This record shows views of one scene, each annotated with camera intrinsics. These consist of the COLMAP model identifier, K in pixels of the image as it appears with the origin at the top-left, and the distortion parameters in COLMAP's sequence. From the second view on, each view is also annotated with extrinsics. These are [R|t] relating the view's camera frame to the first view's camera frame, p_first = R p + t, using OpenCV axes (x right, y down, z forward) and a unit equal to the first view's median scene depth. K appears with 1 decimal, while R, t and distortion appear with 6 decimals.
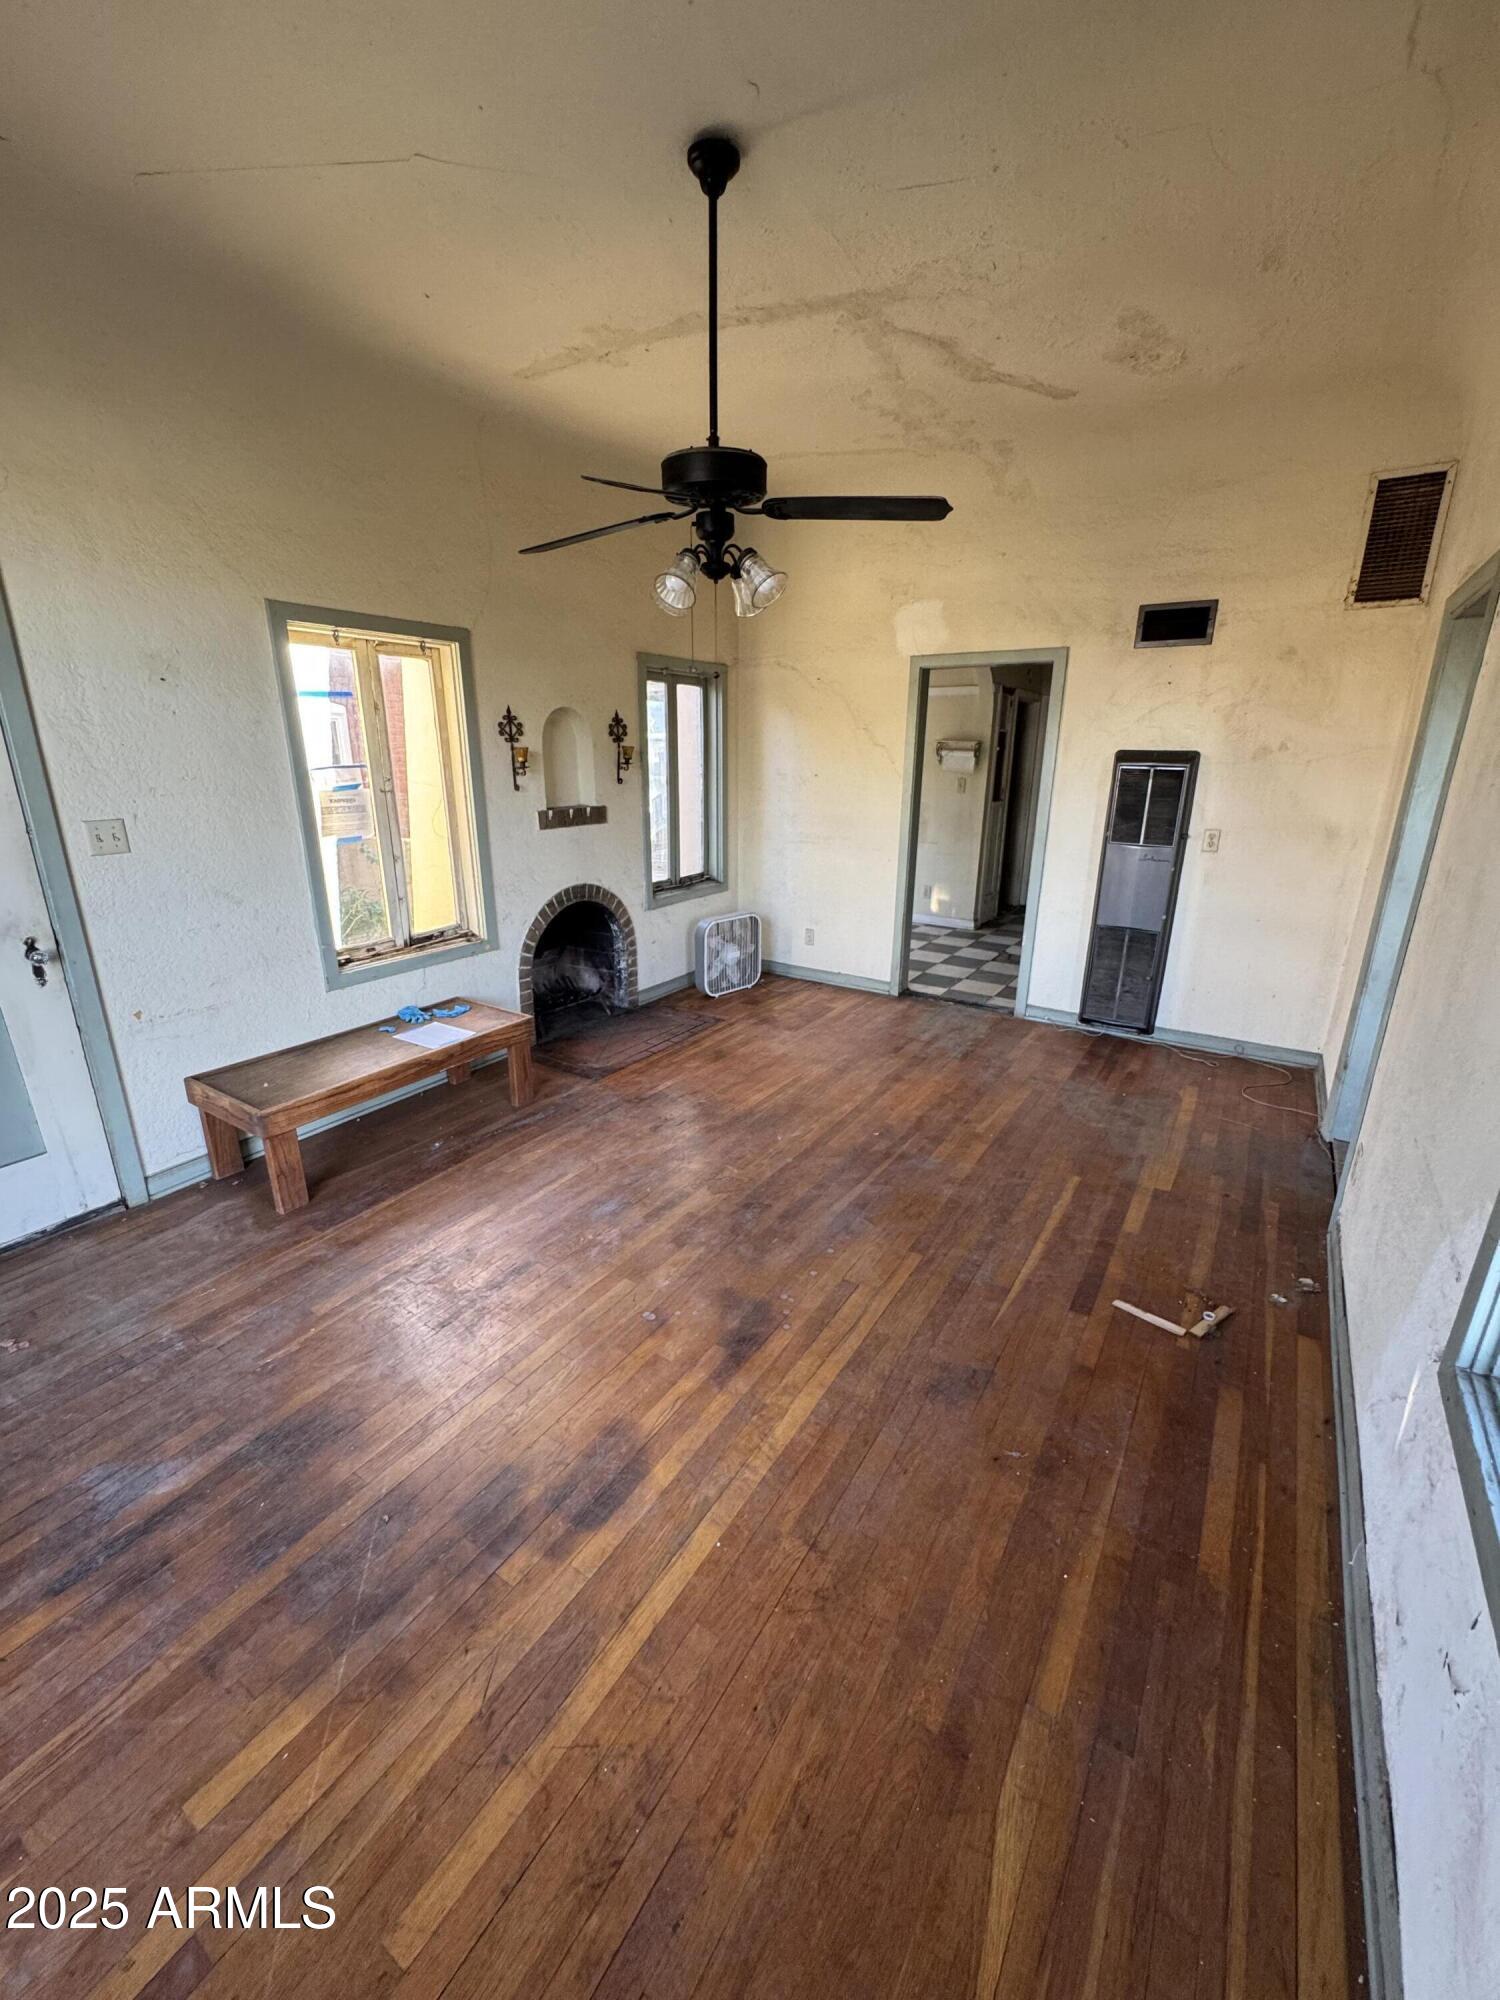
lens RADIAL K [[801.8, 0, 755.3], [0, 801.8, 998.8], [0, 0, 1]] dist [-0.005519, 0.000858]
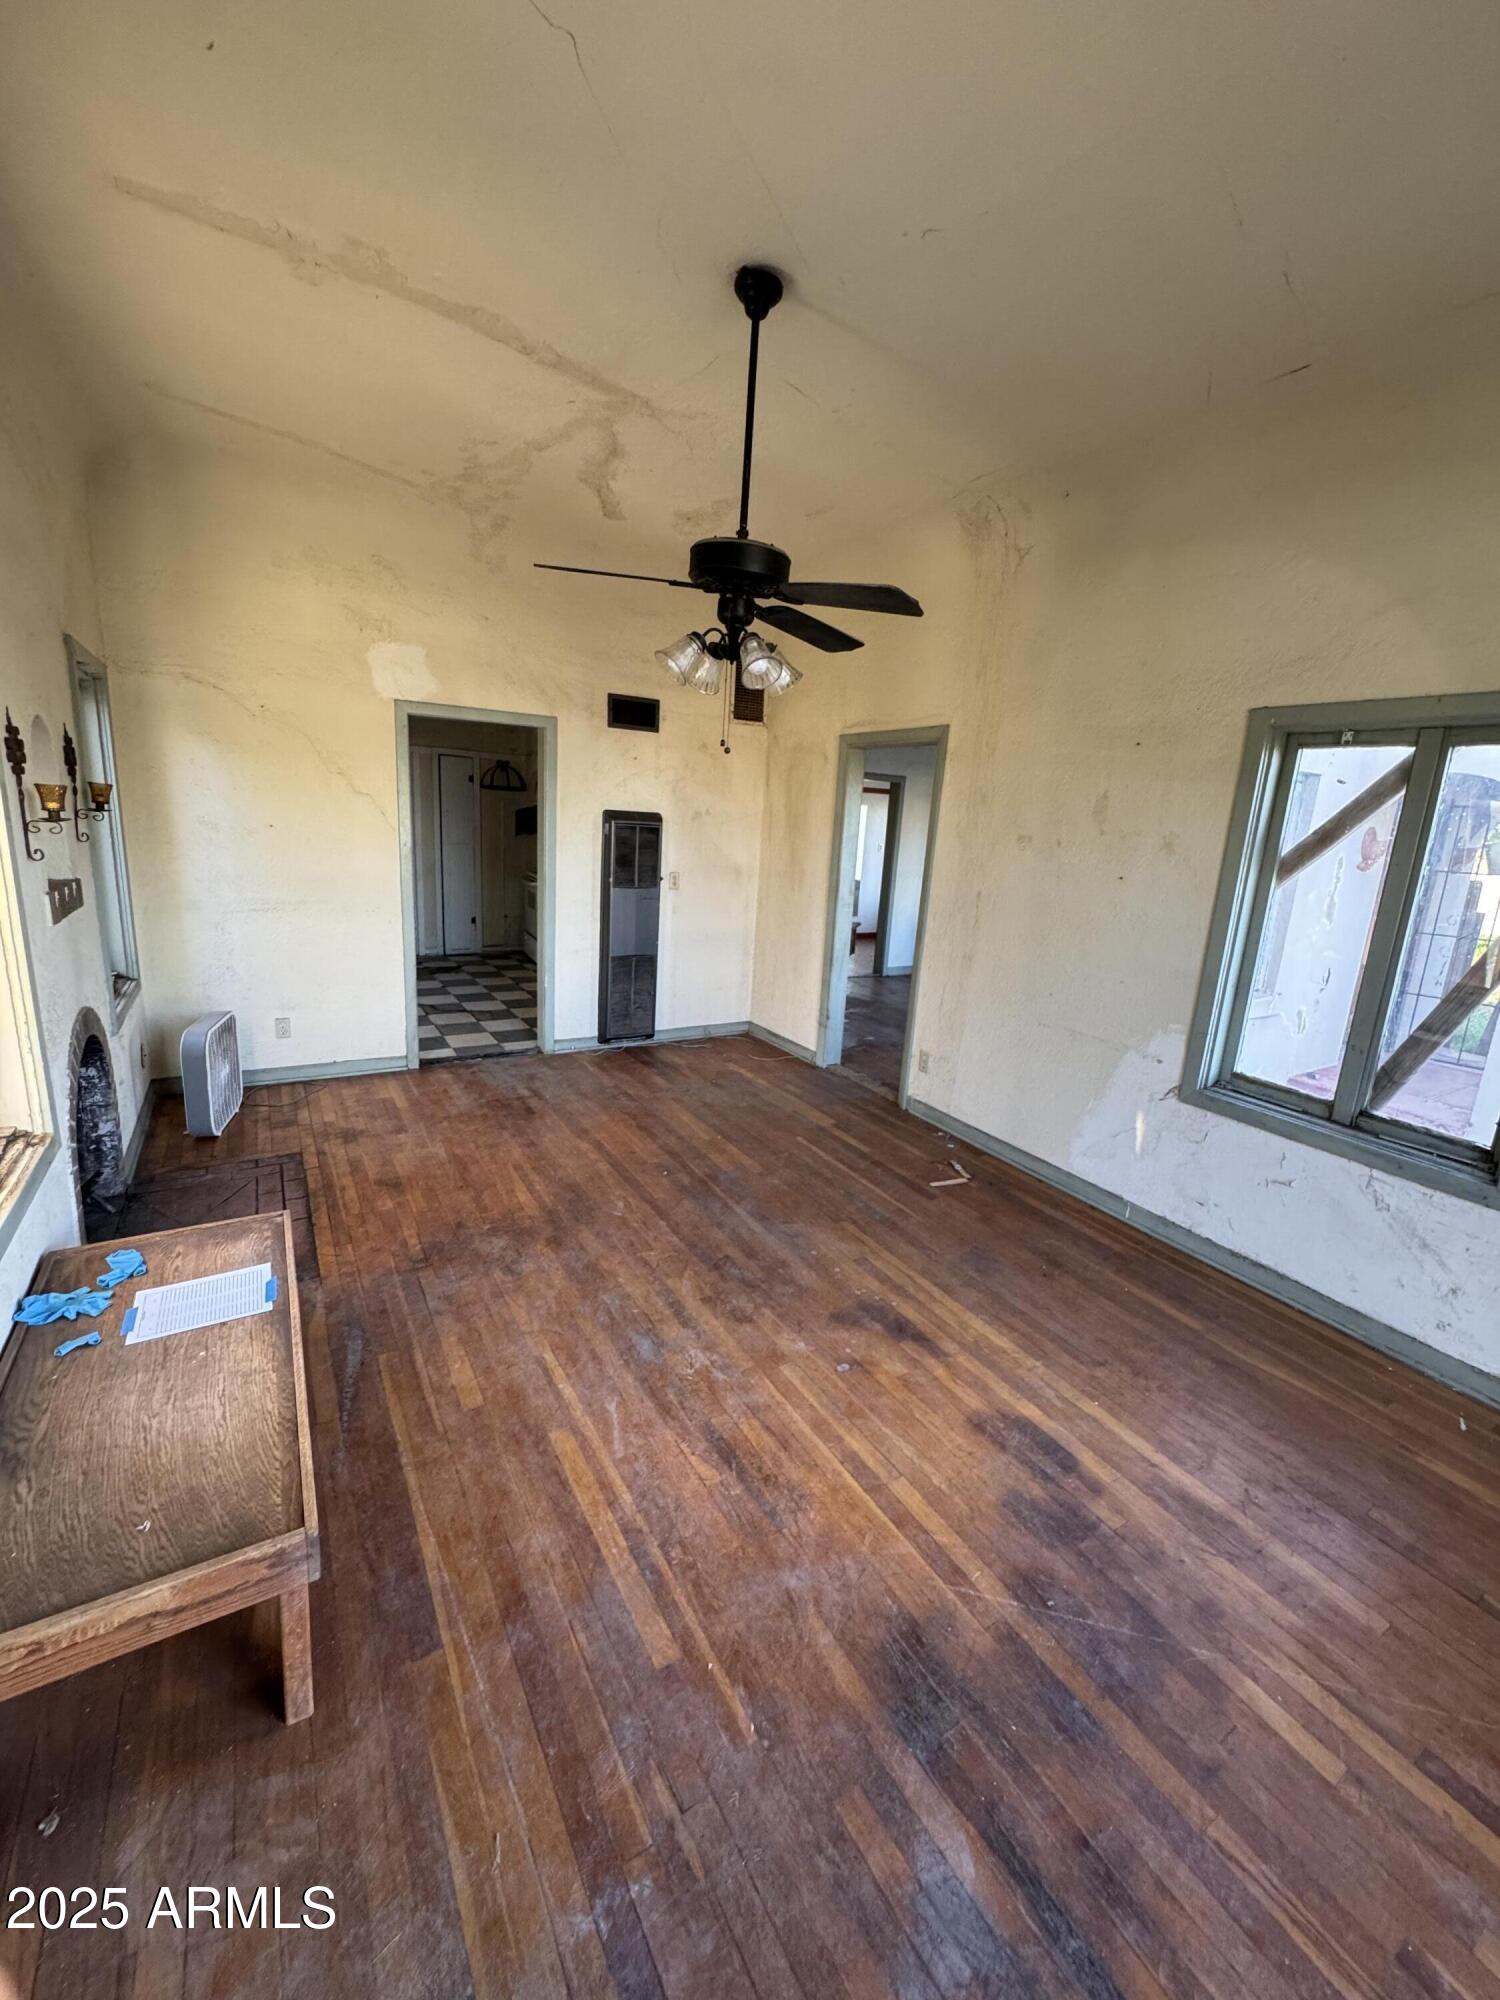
lens RADIAL K [[801.8, 0, 751.5], [0, 801.8, 997.9], [0, 0, 1]] dist [-0.005519, 0.000858]
pose [[0.435939, -0.182204, 0.881339, -0.791275], [0.219418, 0.971259, 0.092262, -0.146629], [-0.872819, 0.153161, 0.463389, 0.435833]]
